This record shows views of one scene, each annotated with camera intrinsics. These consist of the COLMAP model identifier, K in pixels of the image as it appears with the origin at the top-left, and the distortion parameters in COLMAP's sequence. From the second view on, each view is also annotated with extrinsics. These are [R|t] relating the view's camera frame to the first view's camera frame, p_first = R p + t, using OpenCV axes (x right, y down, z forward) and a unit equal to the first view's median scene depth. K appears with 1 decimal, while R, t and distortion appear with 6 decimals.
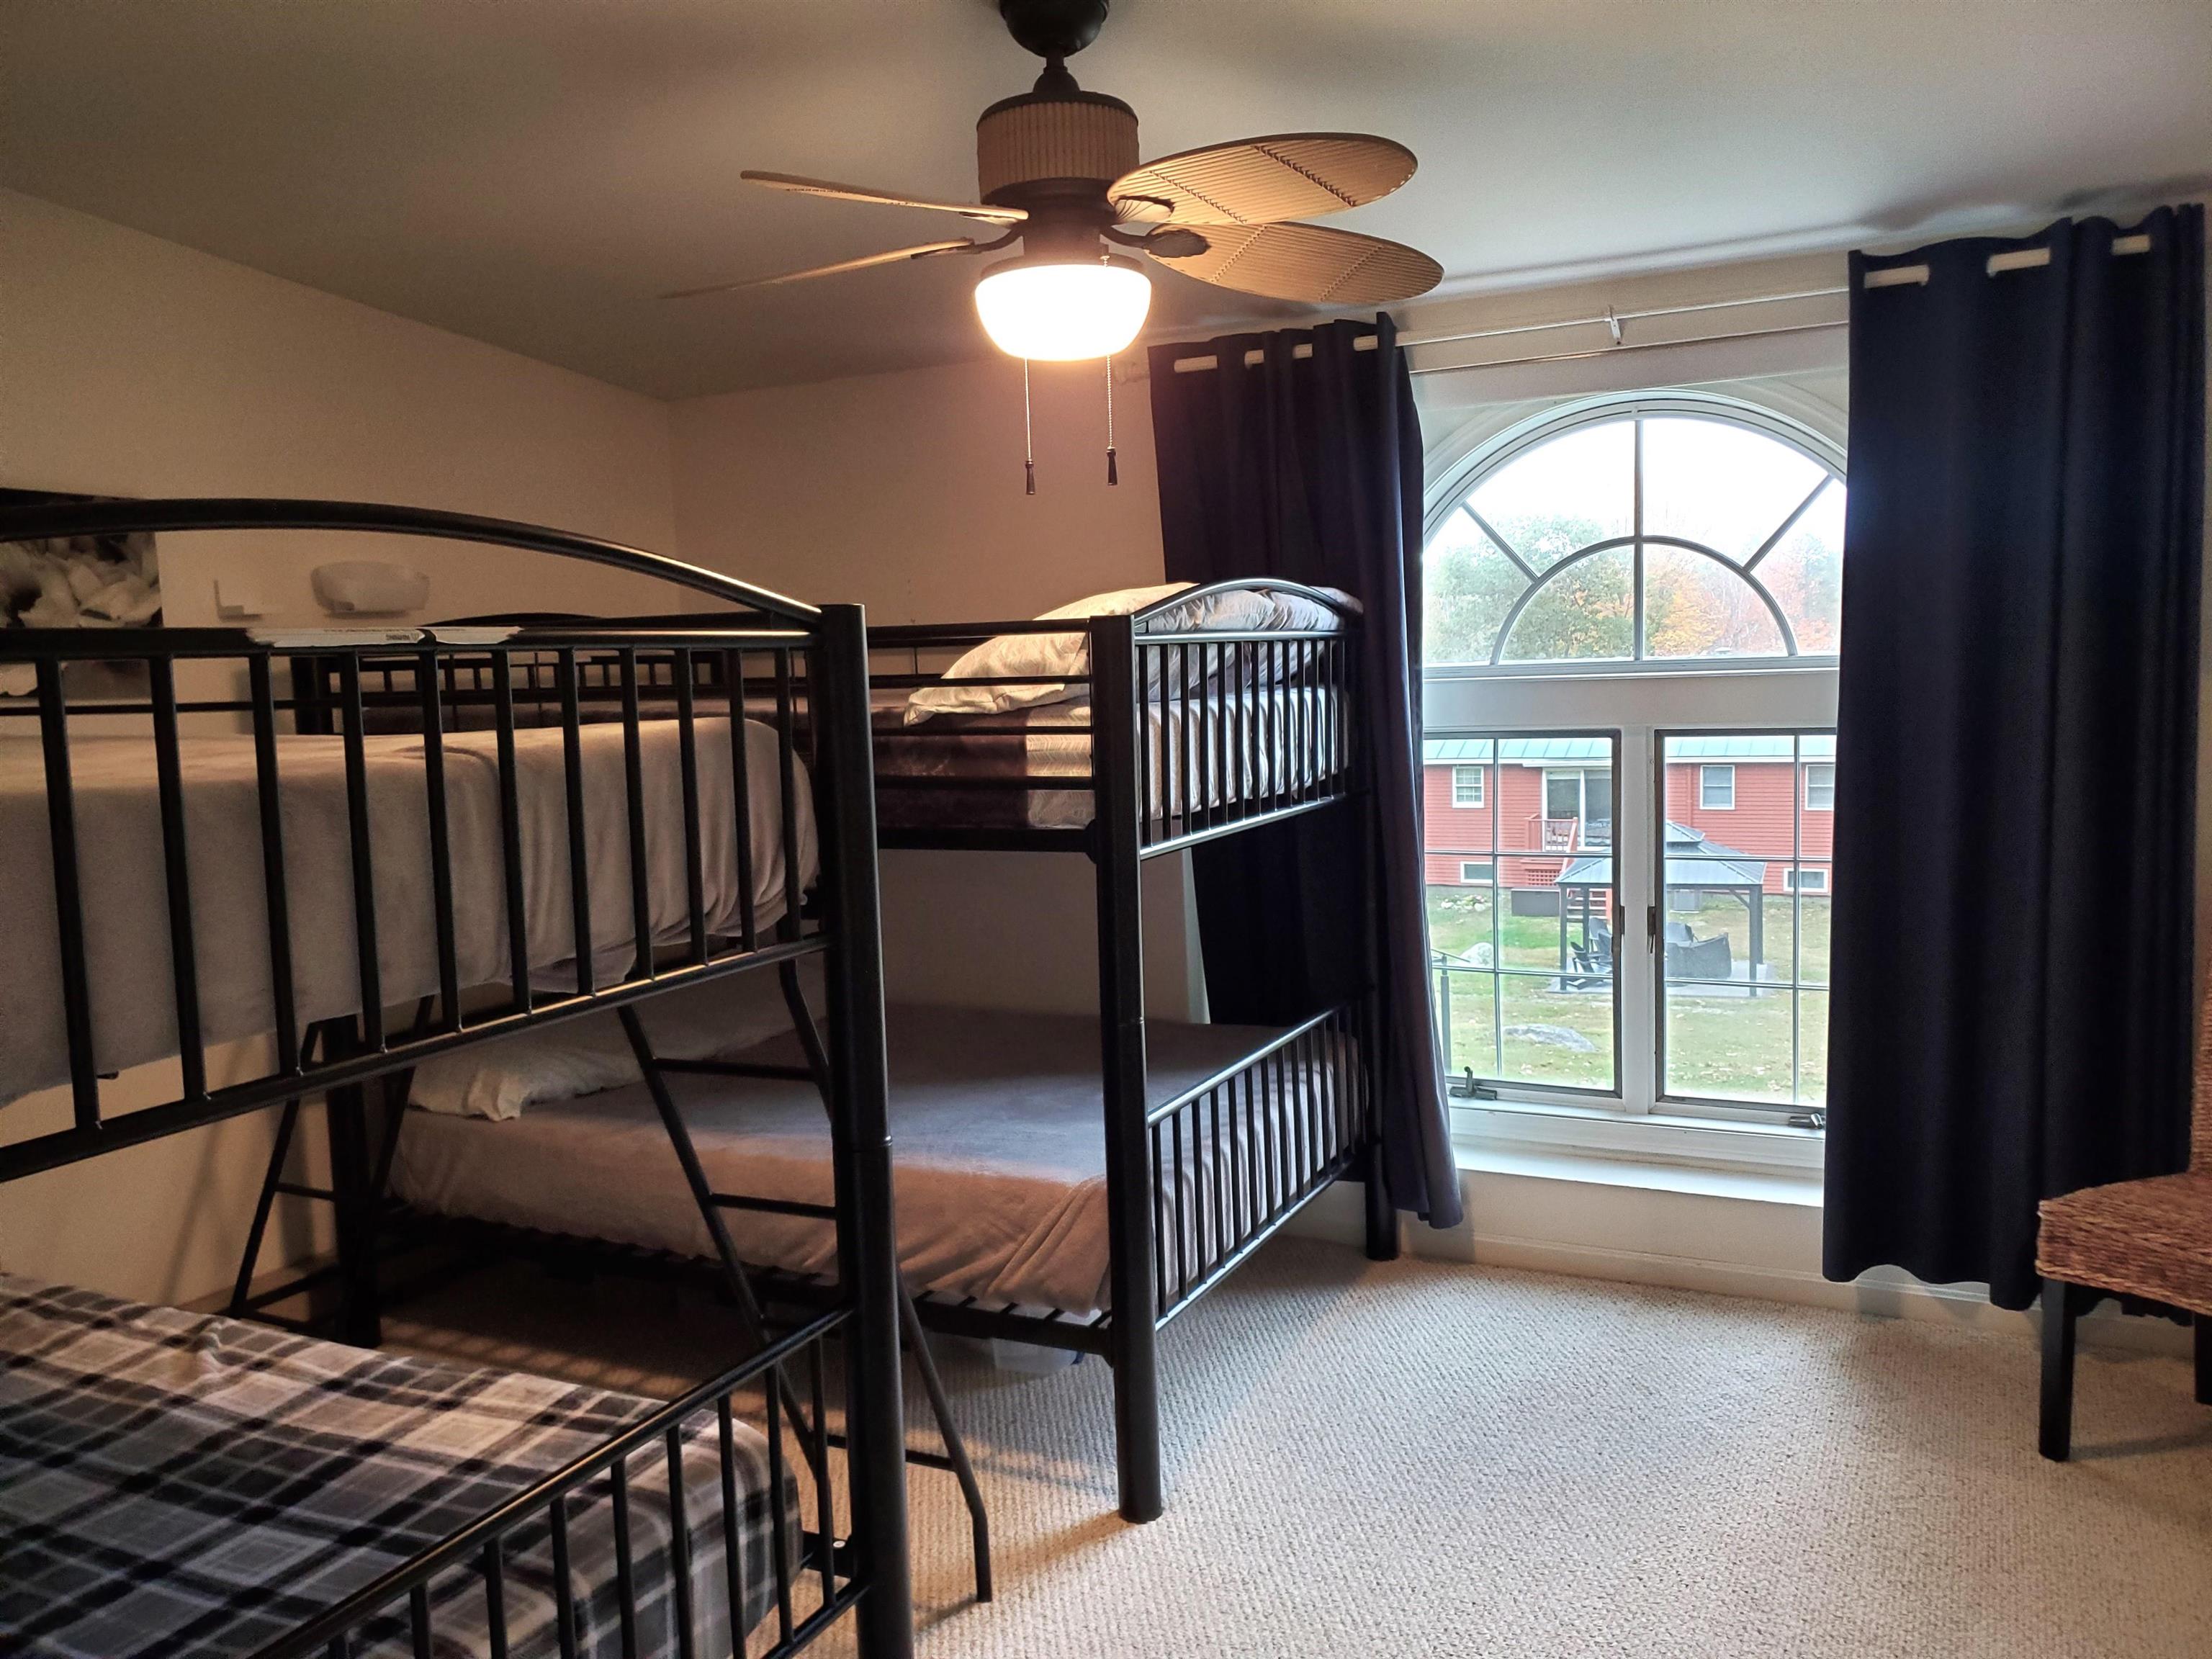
lens RADIAL K [[1737.4, 0, 1087.2], [0, 1737.4, 831.5], [0, 0, 1]] dist [0.039943, -0.026128]
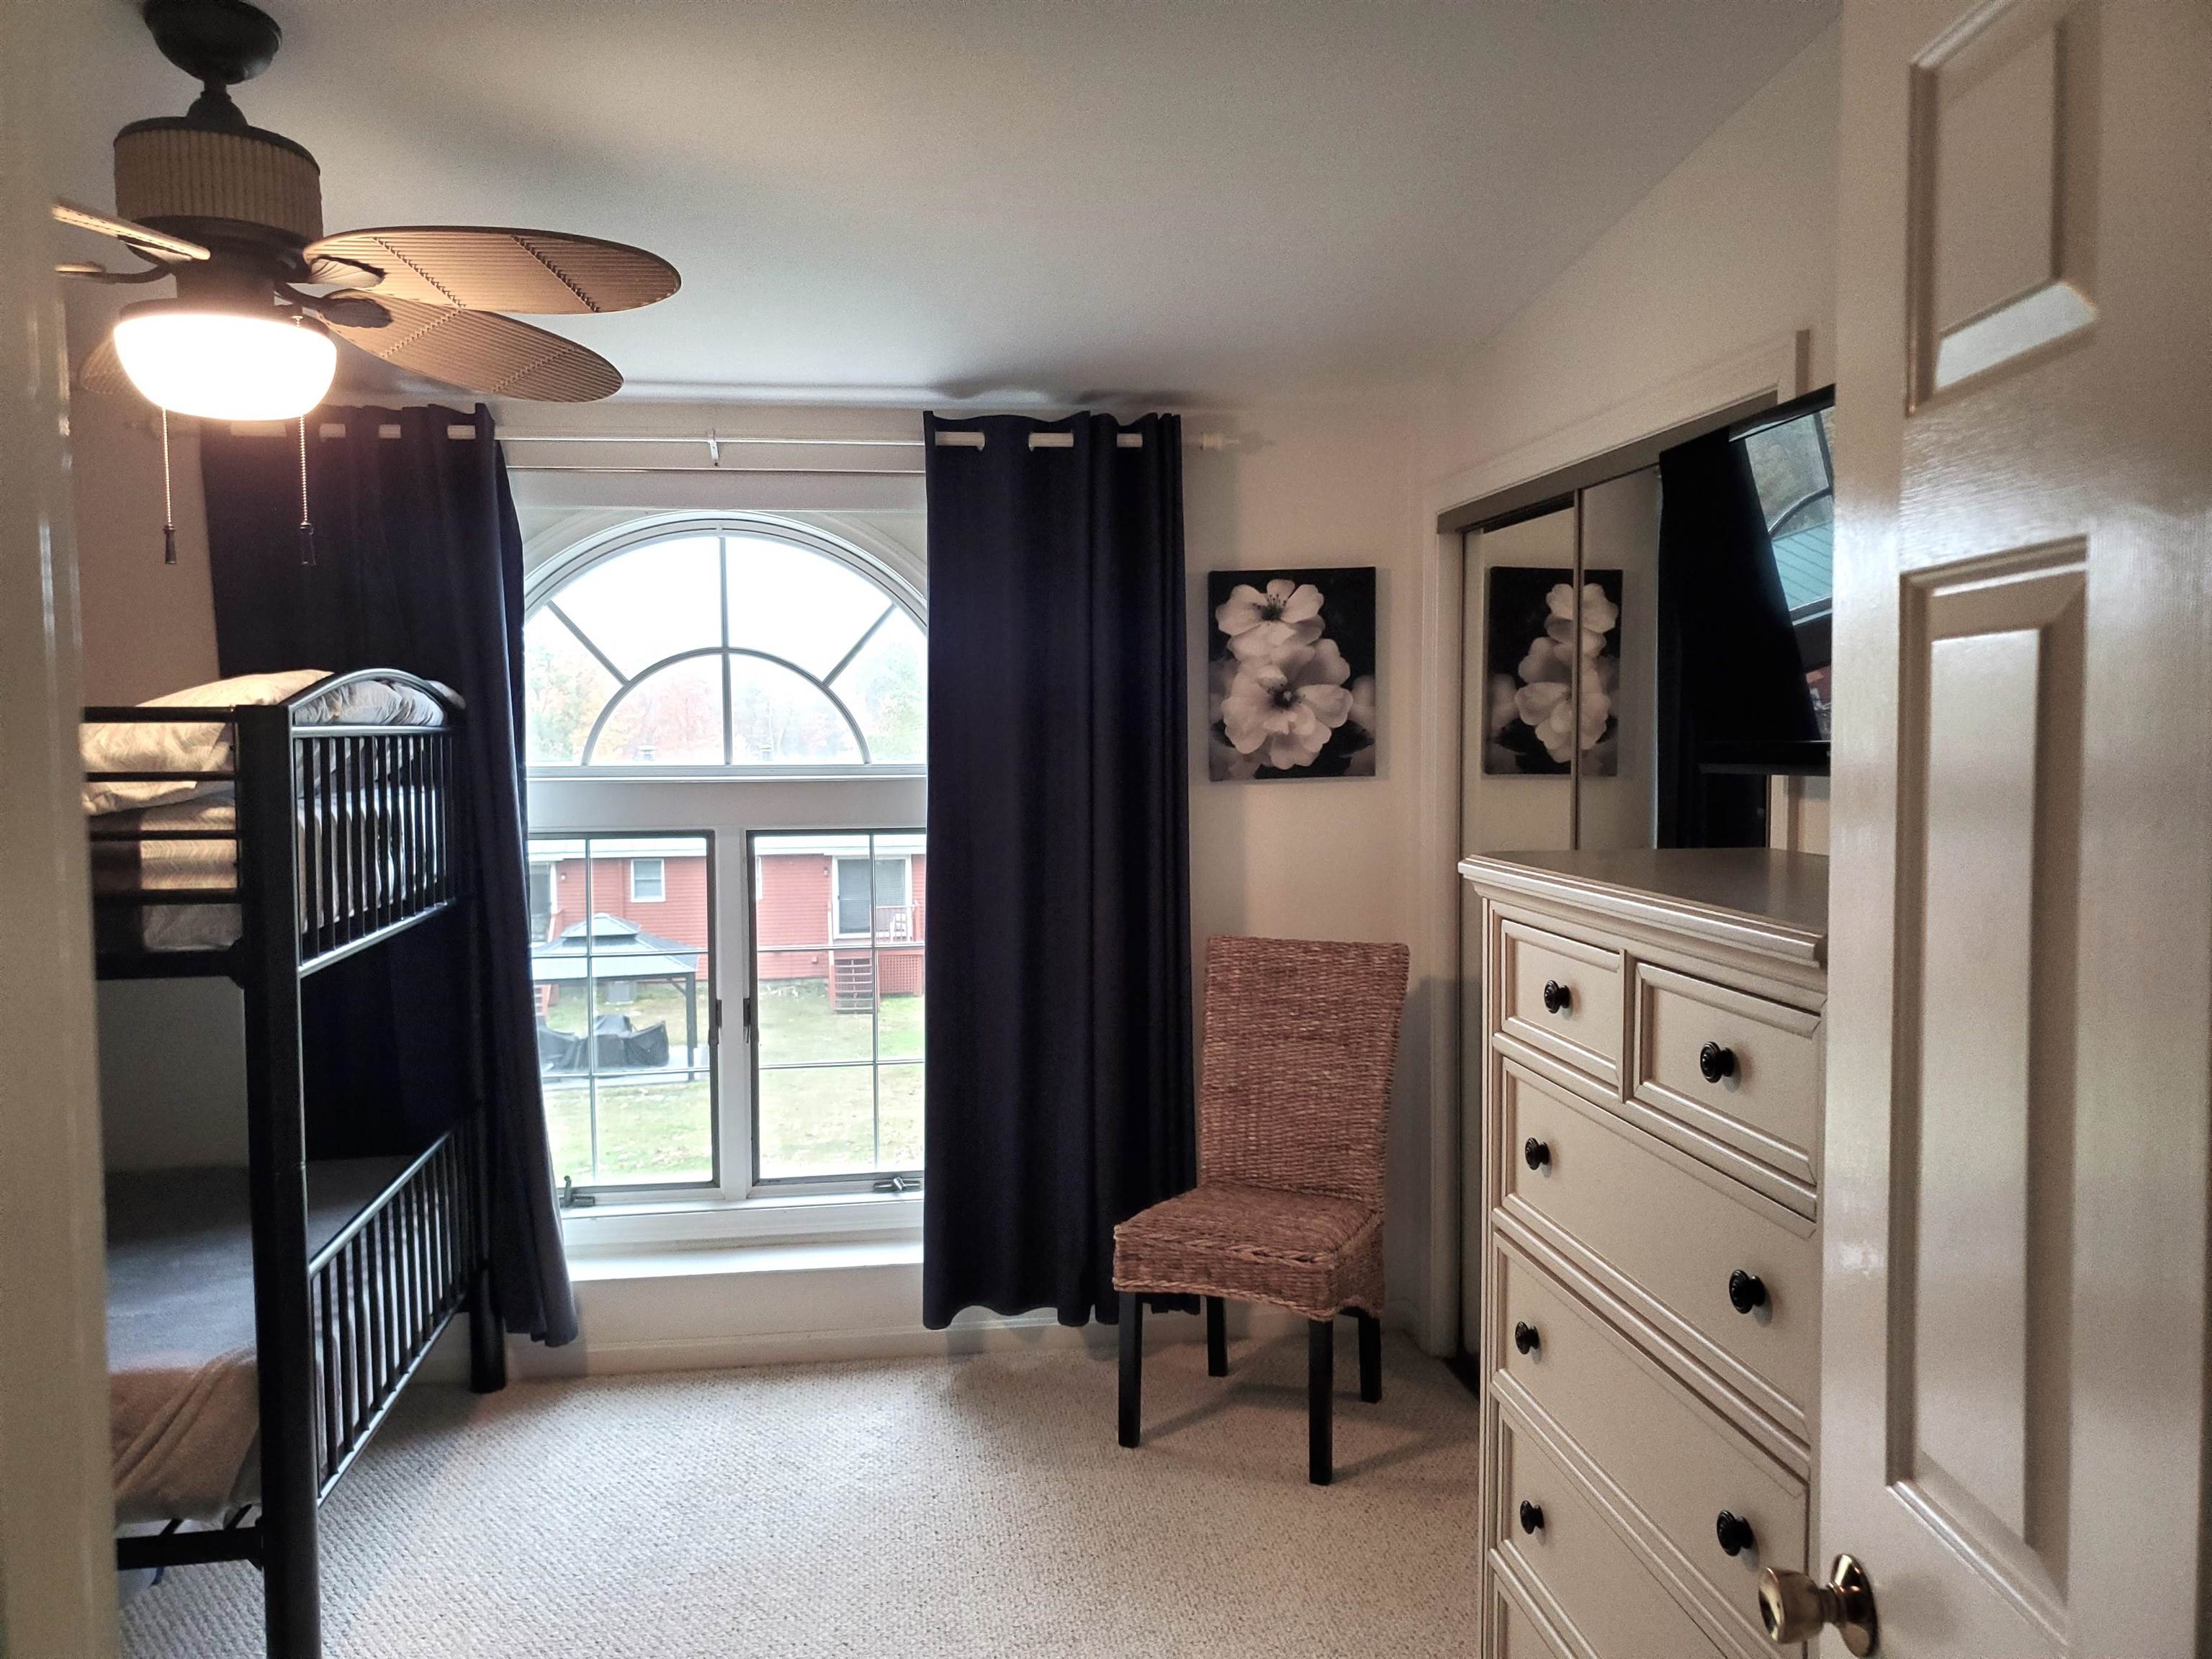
lens RADIAL K [[1737.4, 0, 1082.6], [0, 1737.4, 825.9], [0, 0, 1]] dist [0.039943, -0.026128]
pose [[0.822033, -0.002996, 0.569433, -0.127497], [0.035721, 0.998288, -0.046315, -0.005659], [-0.568319, 0.058413, 0.820732, 0.026452]]
